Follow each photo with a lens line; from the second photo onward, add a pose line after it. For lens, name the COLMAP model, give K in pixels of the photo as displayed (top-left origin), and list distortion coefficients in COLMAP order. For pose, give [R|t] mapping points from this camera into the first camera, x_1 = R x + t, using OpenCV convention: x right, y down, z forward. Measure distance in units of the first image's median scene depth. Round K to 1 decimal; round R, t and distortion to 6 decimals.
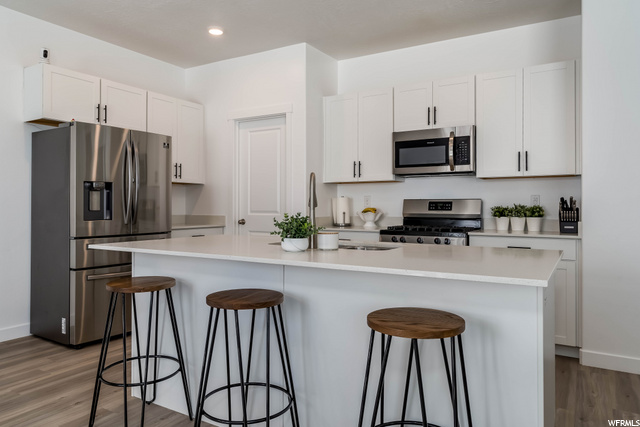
lens RADIAL K [[442.2, 0, 320.3], [0, 442.2, 203.5], [0, 0, 1]] dist [-0.008600, 0.011371]
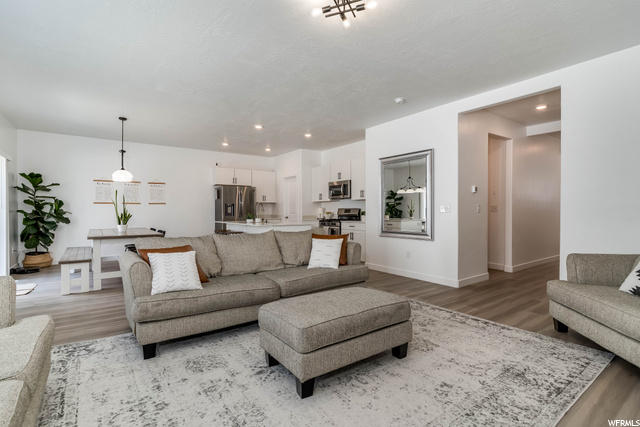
lens RADIAL K [[310.1, 0, 317.4], [0, 310.1, 214.2], [0, 0, 1]] dist [0.015319, -0.008902]
pose [[0.918811, -0.000430, -0.394699, 0.859402], [0.006369, 0.999885, 0.013735, -0.001421], [0.394647, -0.015134, 0.918708, -0.725738]]
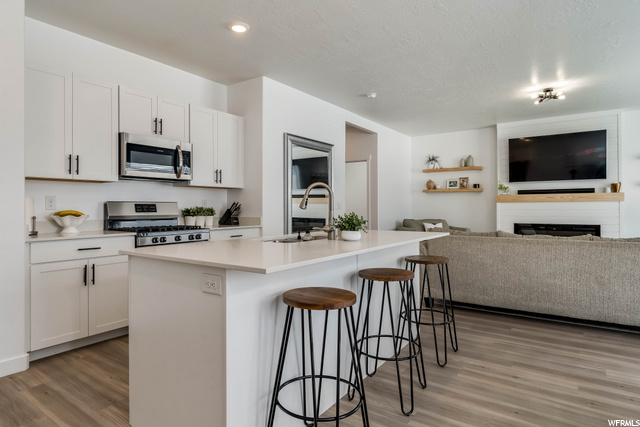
lens RADIAL K [[363.7, 0, 322.4], [0, 363.7, 207.7], [0, 0, 1]] dist [0.010108, -0.000954]
pose [[0.060554, -0.006593, 0.998143, -0.639501], [-0.004125, 0.999968, 0.006856, -0.003287], [-0.998156, -0.004532, 0.060525, 0.542857]]
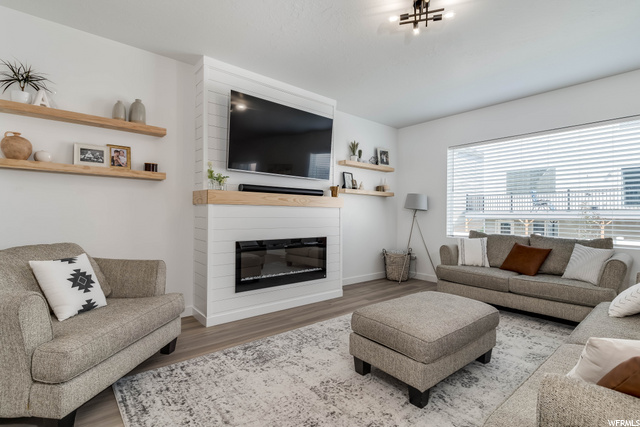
lens RADIAL K [[310.1, 0, 323.8], [0, 310.1, 211.9], [0, 0, 1]] dist [0.015319, -0.008902]
pose [[-0.949553, -0.013085, 0.313332, 0.658954], [-0.017877, 0.999763, -0.012426, 0.005213], [-0.313096, -0.017400, -0.949562, 0.460071]]
